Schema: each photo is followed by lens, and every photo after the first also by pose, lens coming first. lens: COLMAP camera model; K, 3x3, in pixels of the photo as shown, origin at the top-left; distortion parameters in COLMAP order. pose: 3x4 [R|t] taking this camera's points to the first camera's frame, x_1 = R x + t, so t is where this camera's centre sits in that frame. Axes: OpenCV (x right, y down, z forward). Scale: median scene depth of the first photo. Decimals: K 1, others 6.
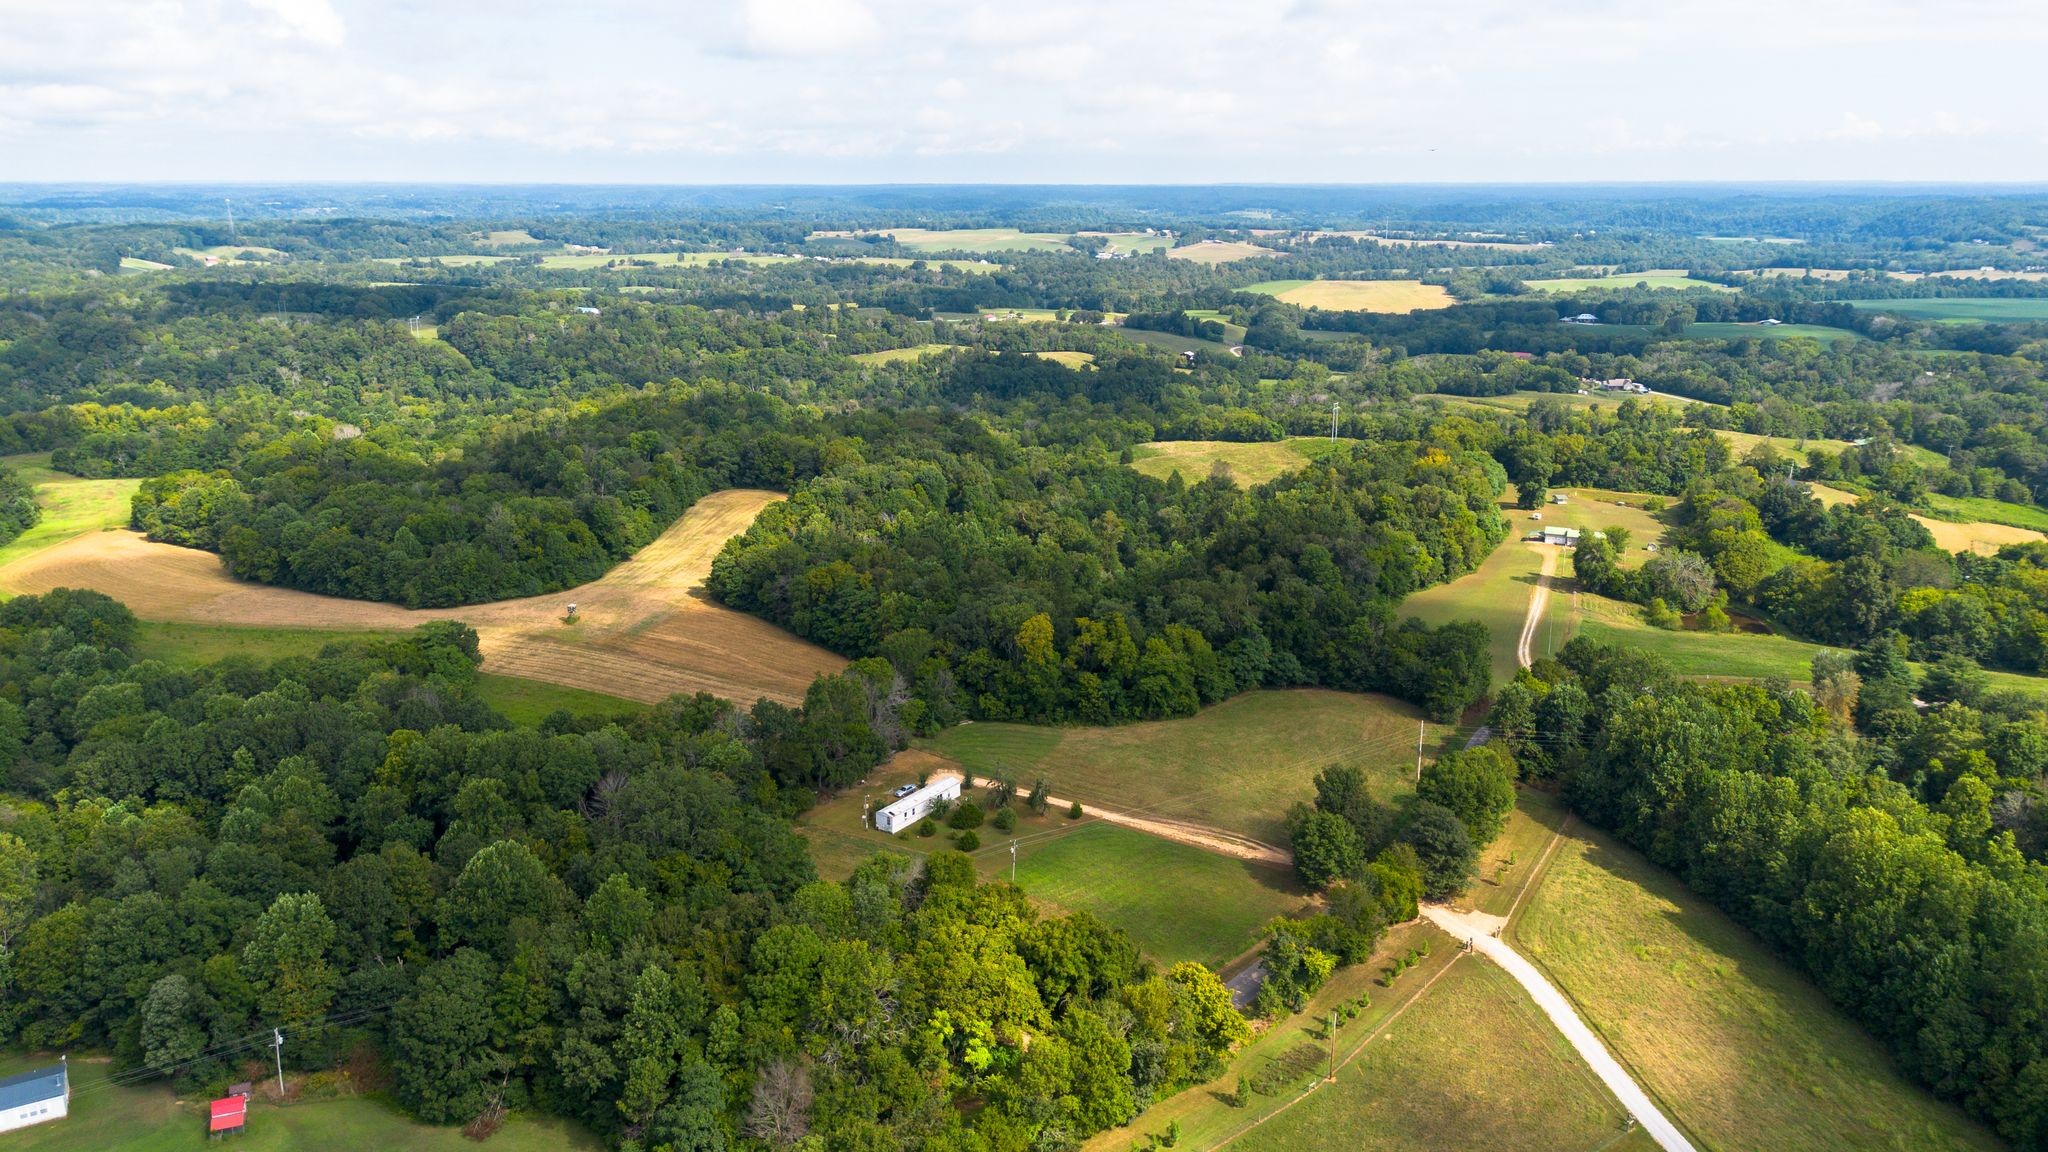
lens RADIAL K [[1466.3, 0, 1016.5], [0, 1466.3, 569.1], [0, 0, 1]] dist [0.083337, -0.096943]
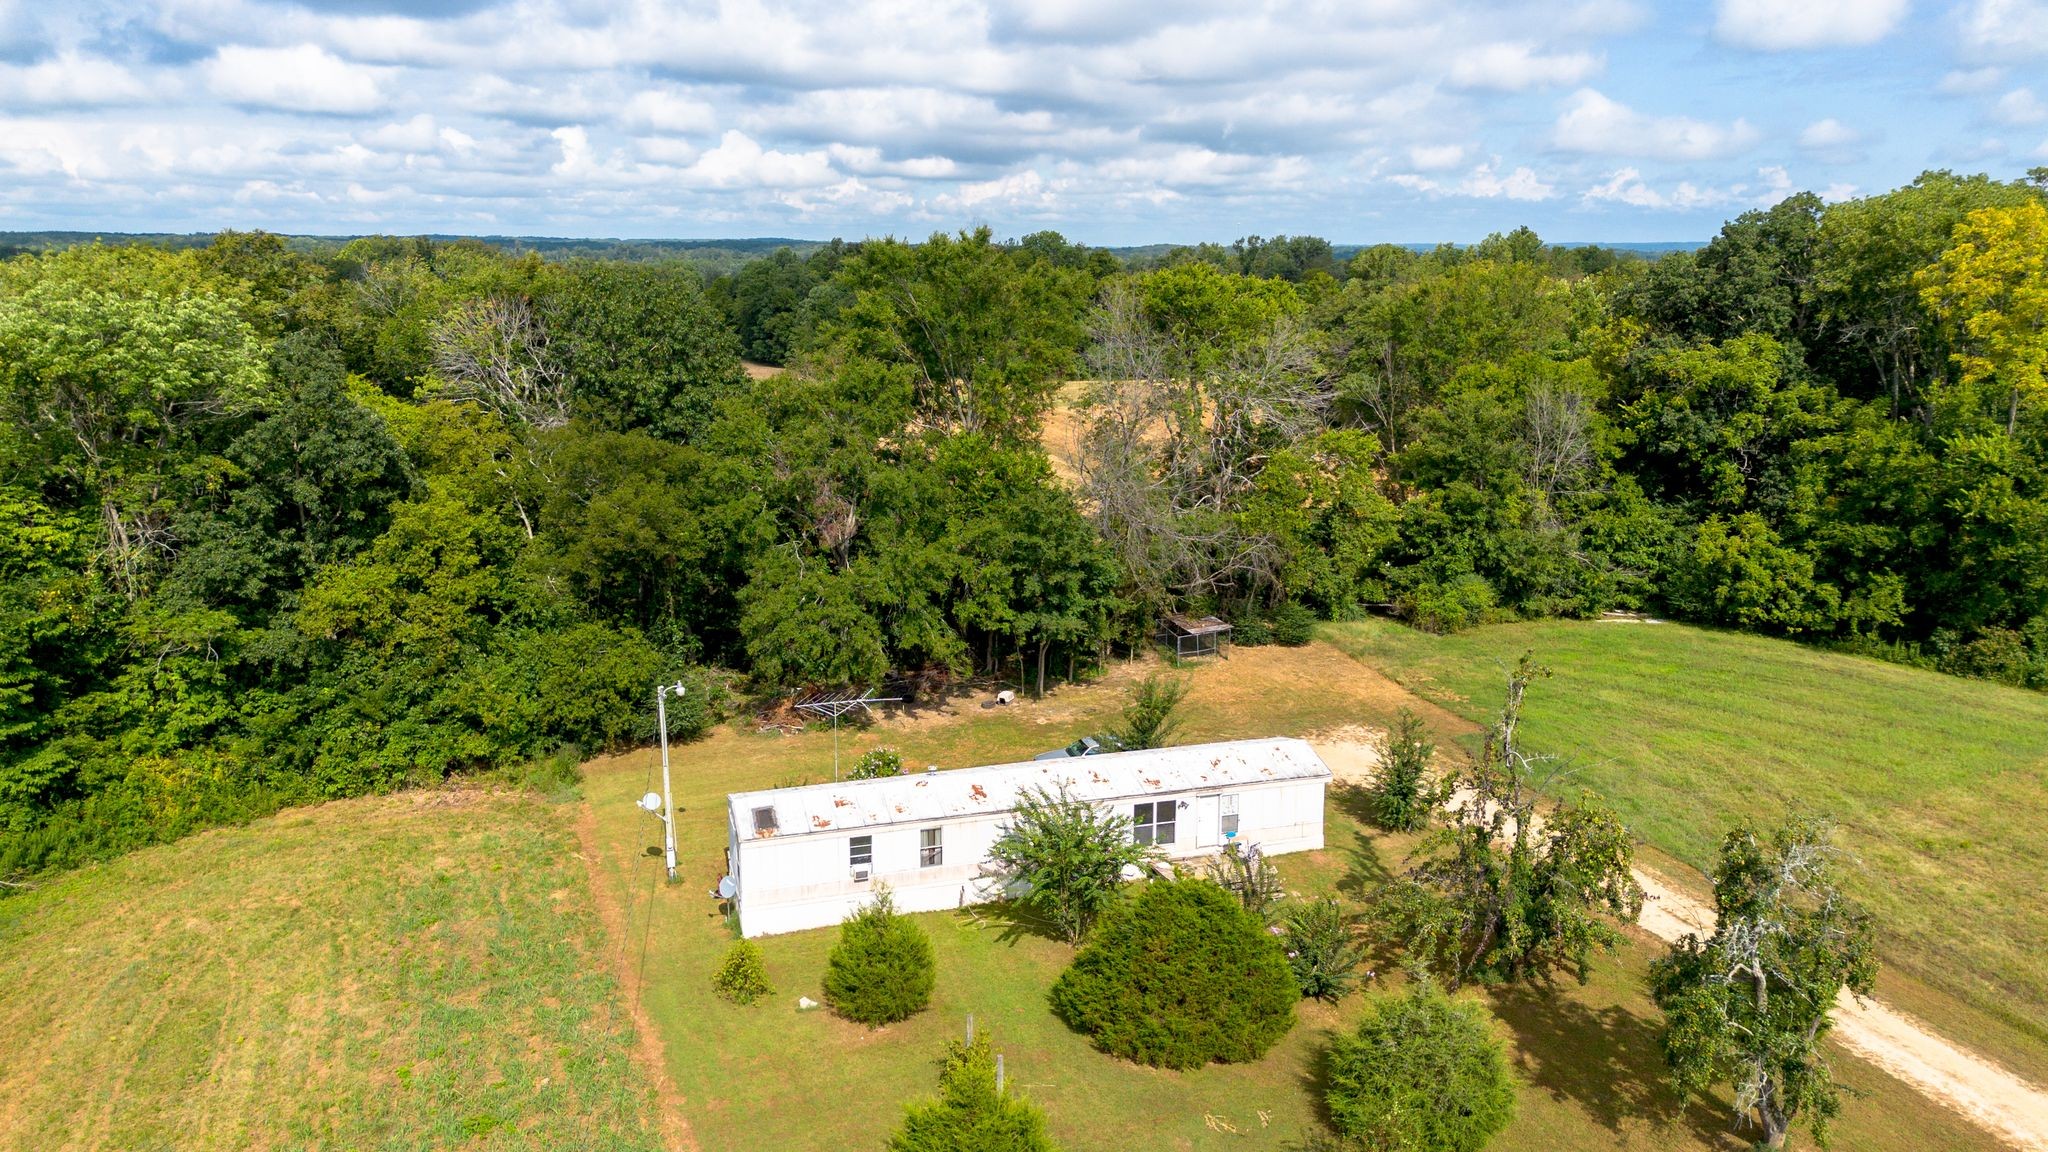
lens RADIAL K [[1456.4, 0, 1002.2], [0, 1456.4, 578.5], [0, 0, 1]] dist [0.001313, -0.006154]
pose [[0.787737, 0.133195, -0.601440, 0.027291], [-0.154583, 0.987845, 0.016304, 0.104116], [0.596301, 0.080129, 0.798752, 0.696308]]
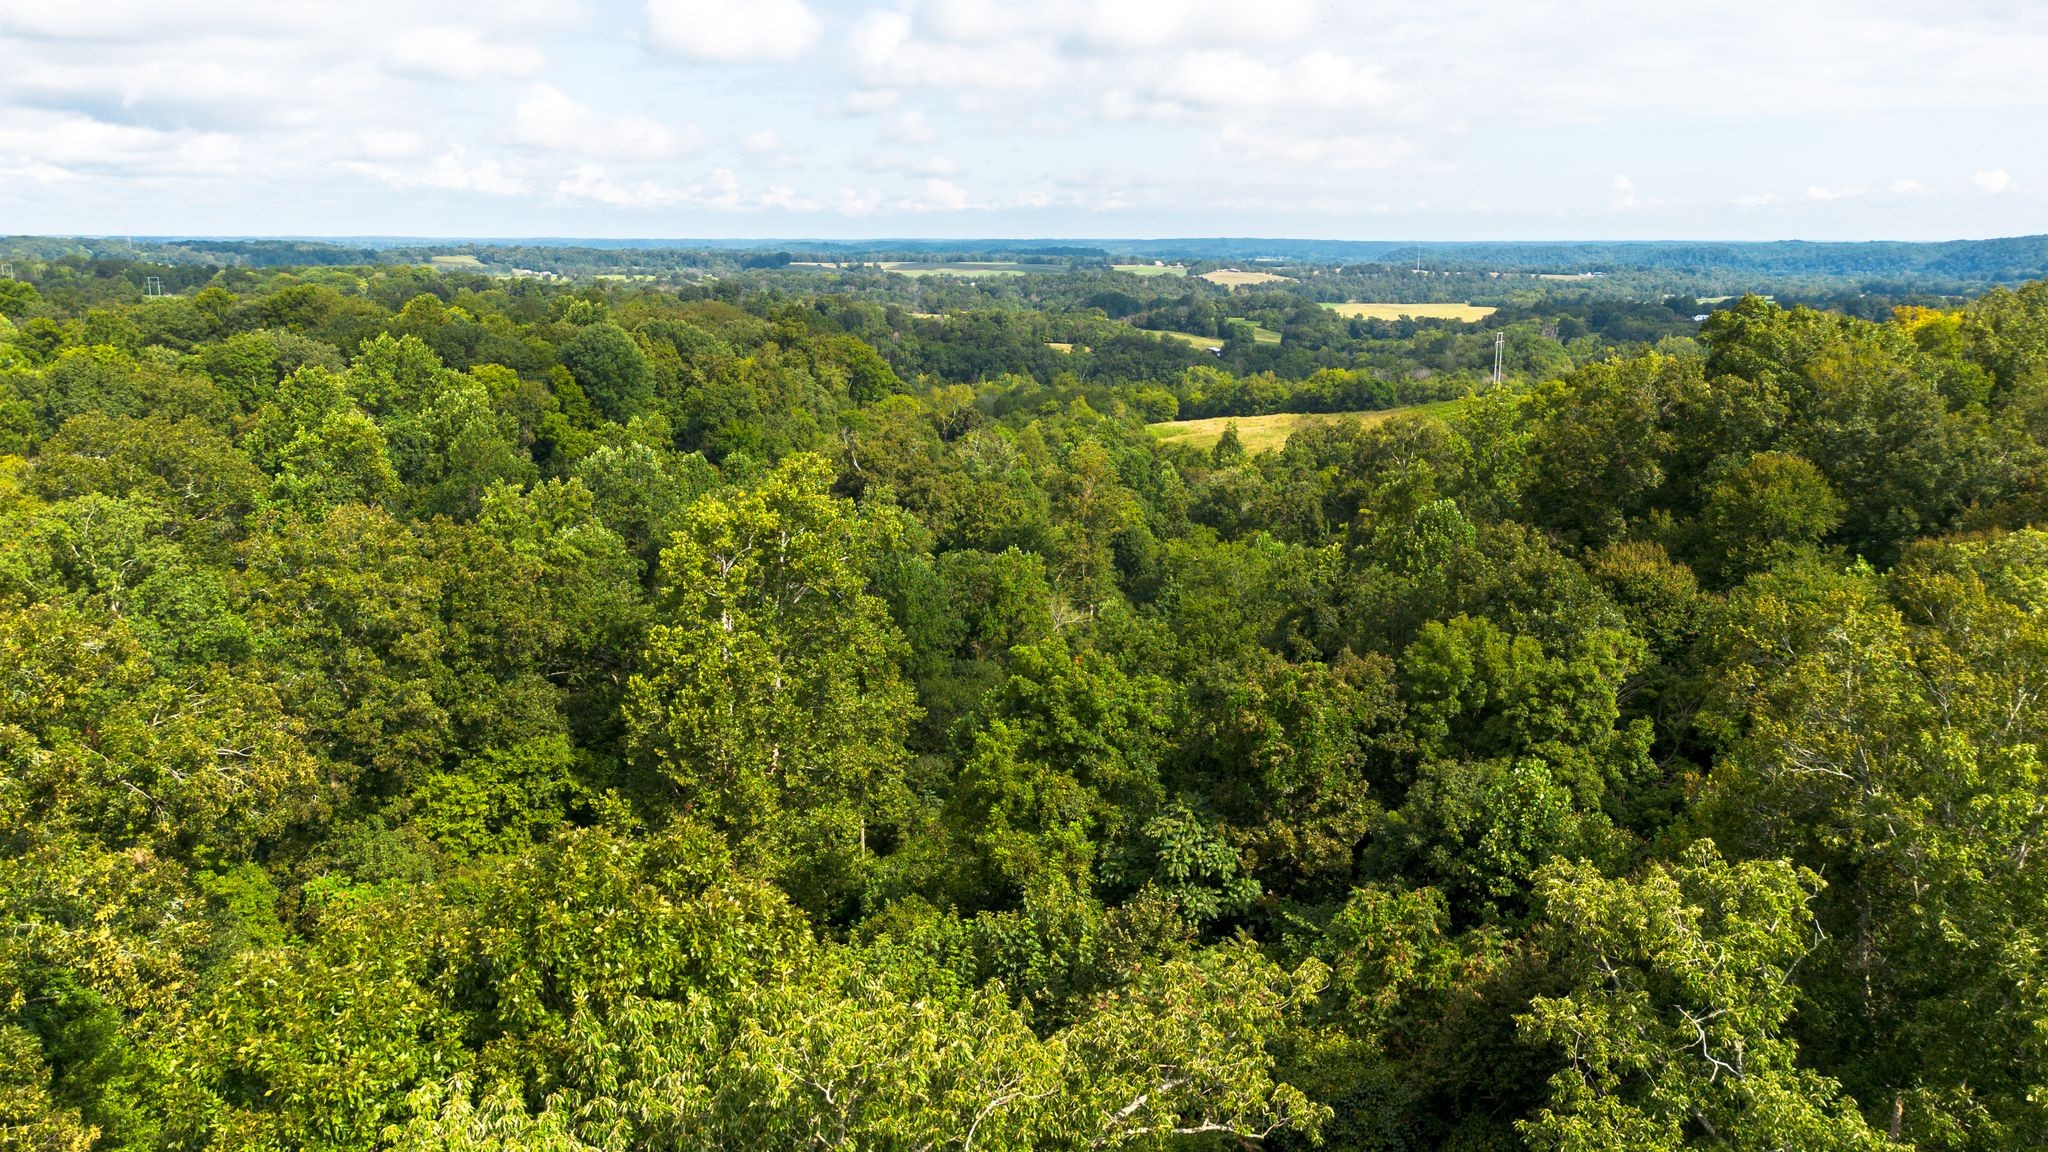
lens RADIAL K [[1466.3, 0, 1016.5], [0, 1466.3, 569.1], [0, 0, 1]] dist [0.083337, -0.096943]
pose [[0.999980, 0.003899, -0.004907, 0.071749], [-0.004101, 0.999116, -0.041839, 0.009800], [0.004739, 0.041859, 0.999112, 0.967429]]
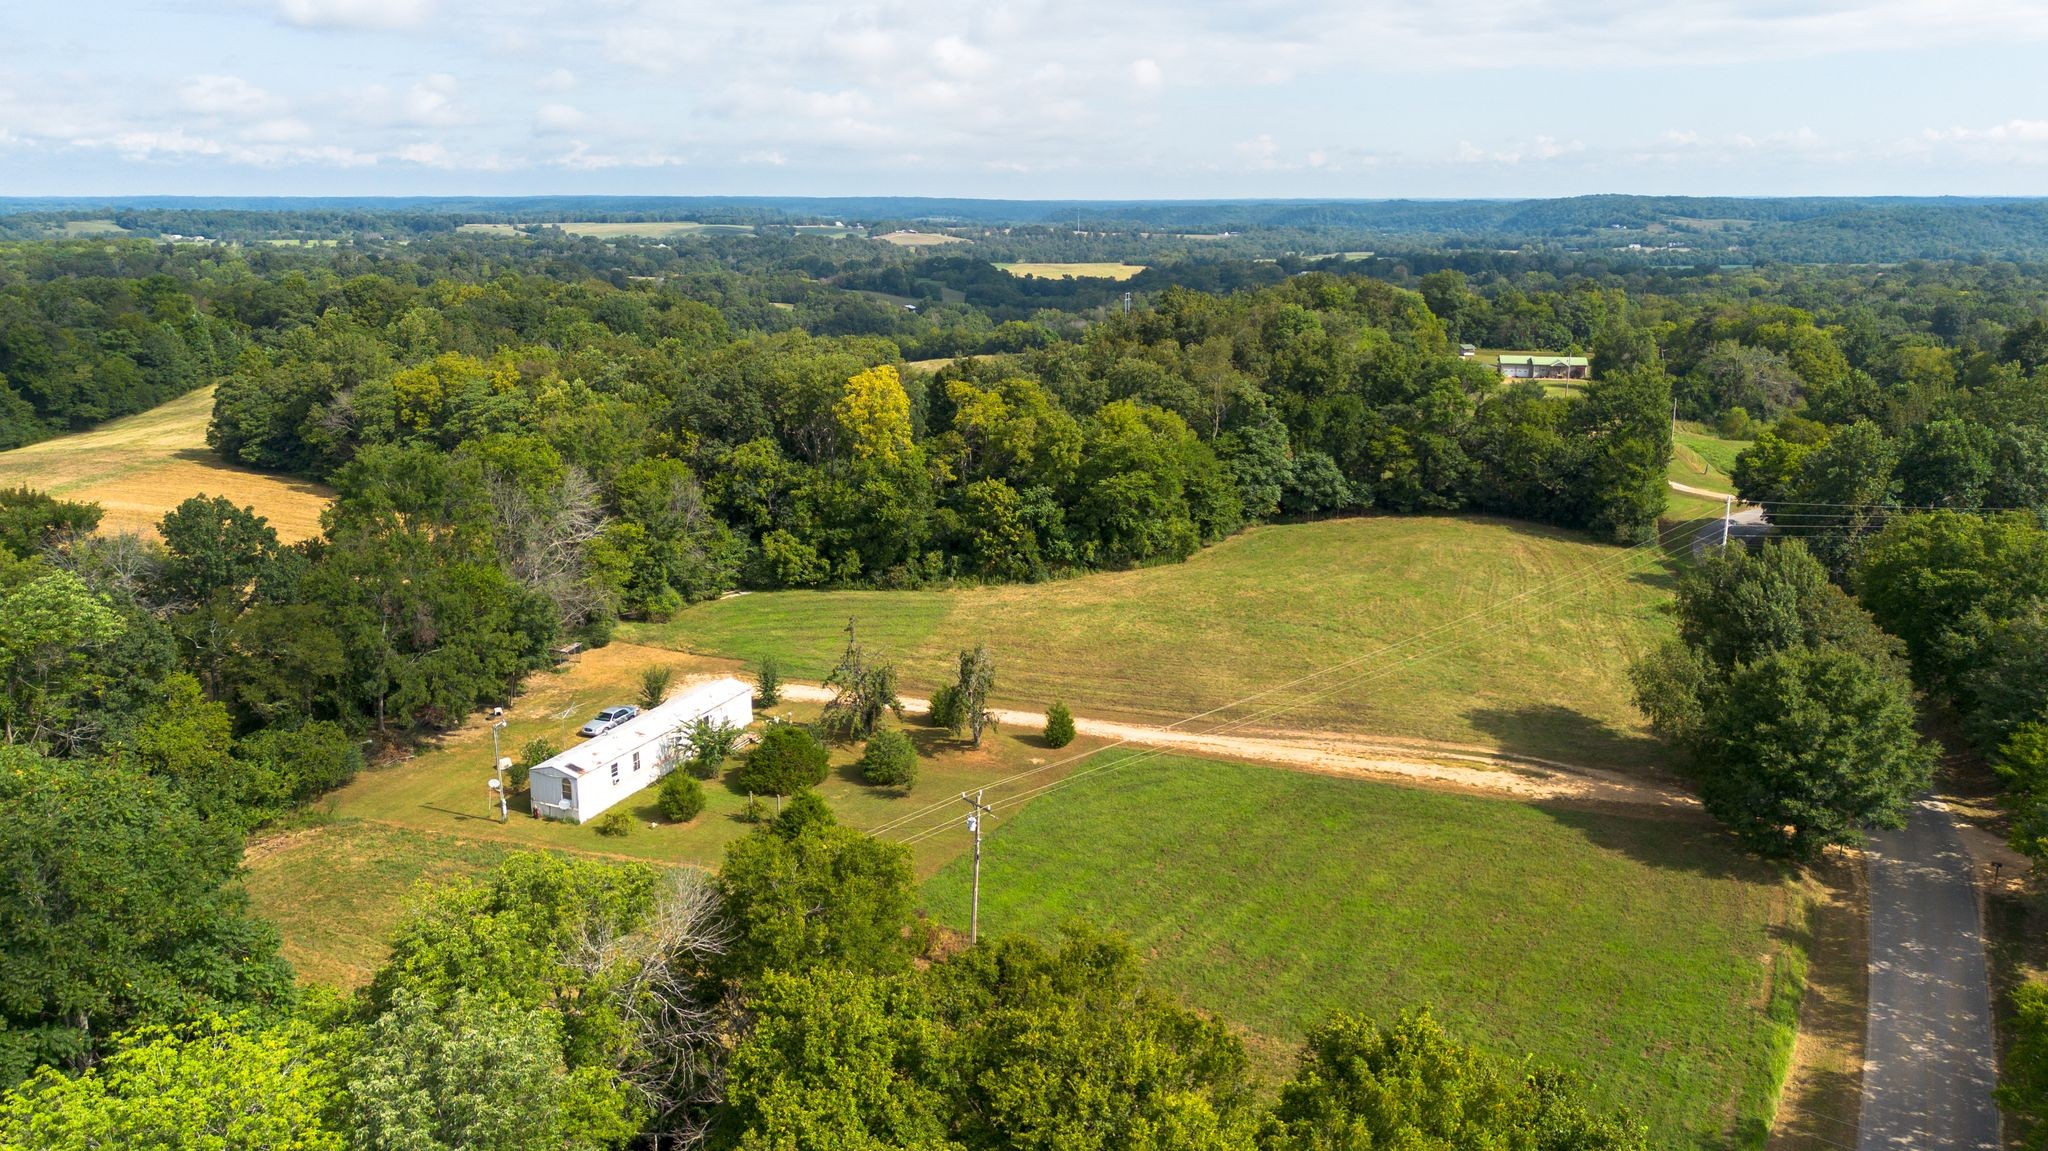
lens RADIAL K [[1466.3, 0, 1016.5], [0, 1466.3, 568.6], [0, 0, 1]] dist [0.083337, -0.096943]
pose [[0.977603, -0.051939, 0.203946, -0.039988], [0.054914, 0.998451, -0.008950, 0.099754], [-0.203165, 0.019949, 0.978941, 0.490809]]
